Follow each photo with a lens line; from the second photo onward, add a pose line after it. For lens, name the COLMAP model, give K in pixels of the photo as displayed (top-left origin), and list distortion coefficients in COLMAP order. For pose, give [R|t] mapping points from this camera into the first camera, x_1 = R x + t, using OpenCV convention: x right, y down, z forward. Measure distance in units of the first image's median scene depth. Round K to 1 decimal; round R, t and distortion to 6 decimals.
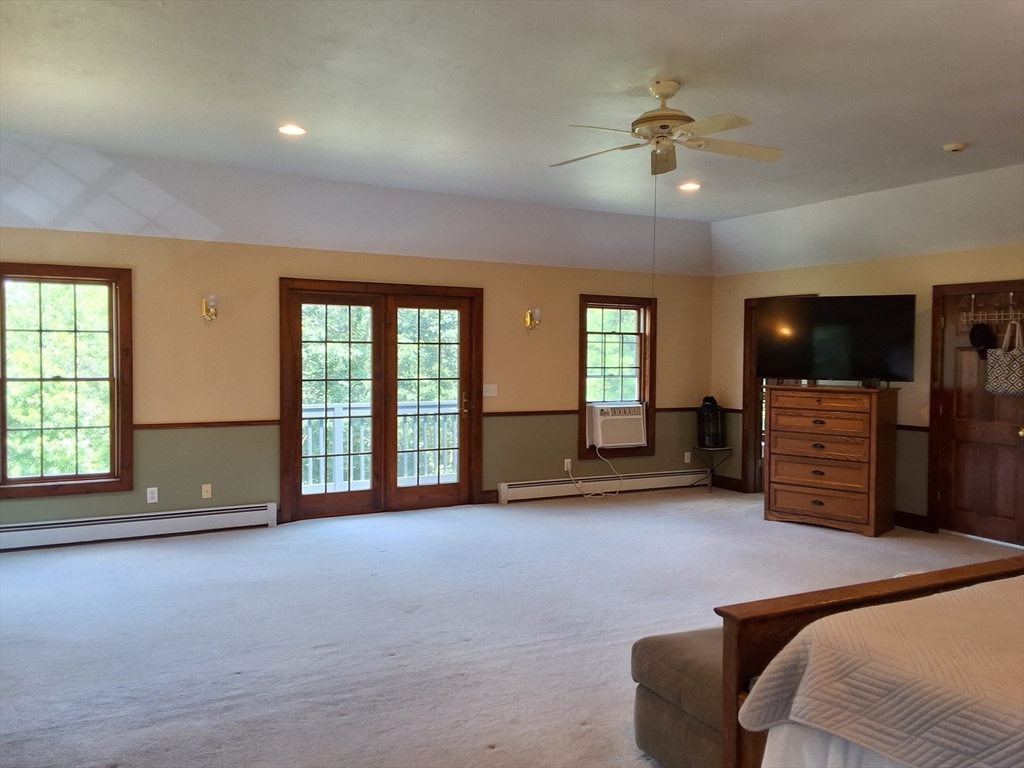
lens RADIAL K [[821.8, 0, 512.0], [0, 821.8, 384.0], [0, 0, 1]] dist [0.110829, -0.000811]
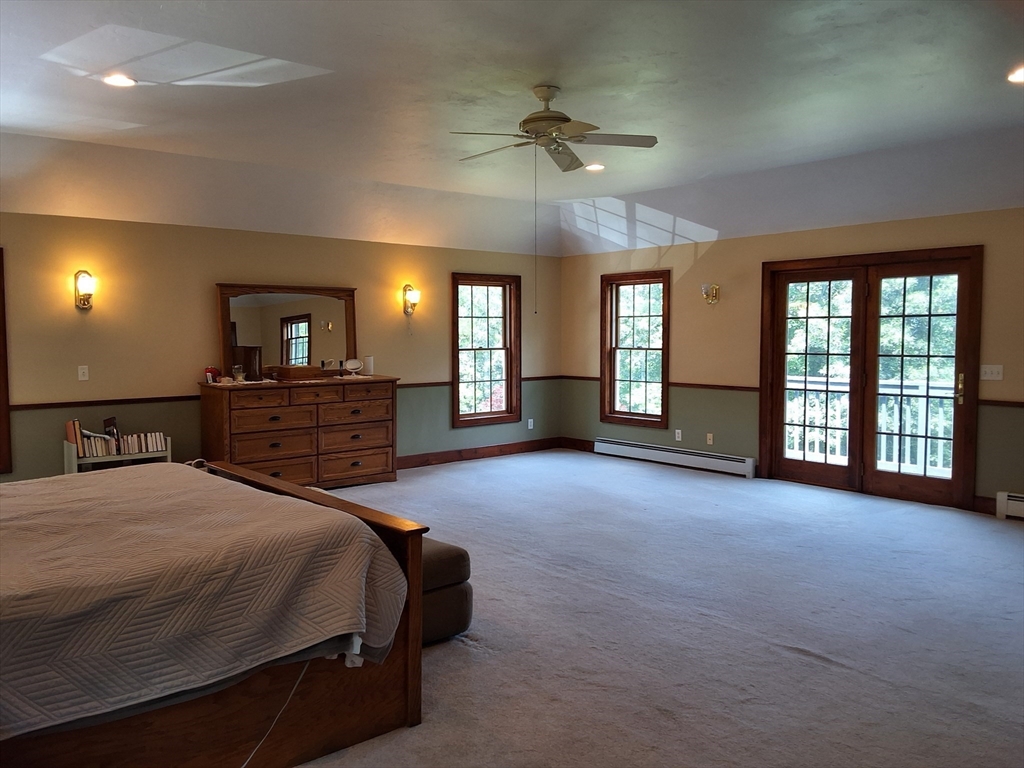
lens RADIAL K [[821.8, 0, 512.0], [0, 821.8, 384.0], [0, 0, 1]] dist [0.110829, -0.000811]
pose [[0.218545, 0.057166, -0.974151, 0.714866], [-0.031515, 0.998175, 0.051506, -0.009517], [0.975318, 0.019444, 0.219947, 0.389904]]
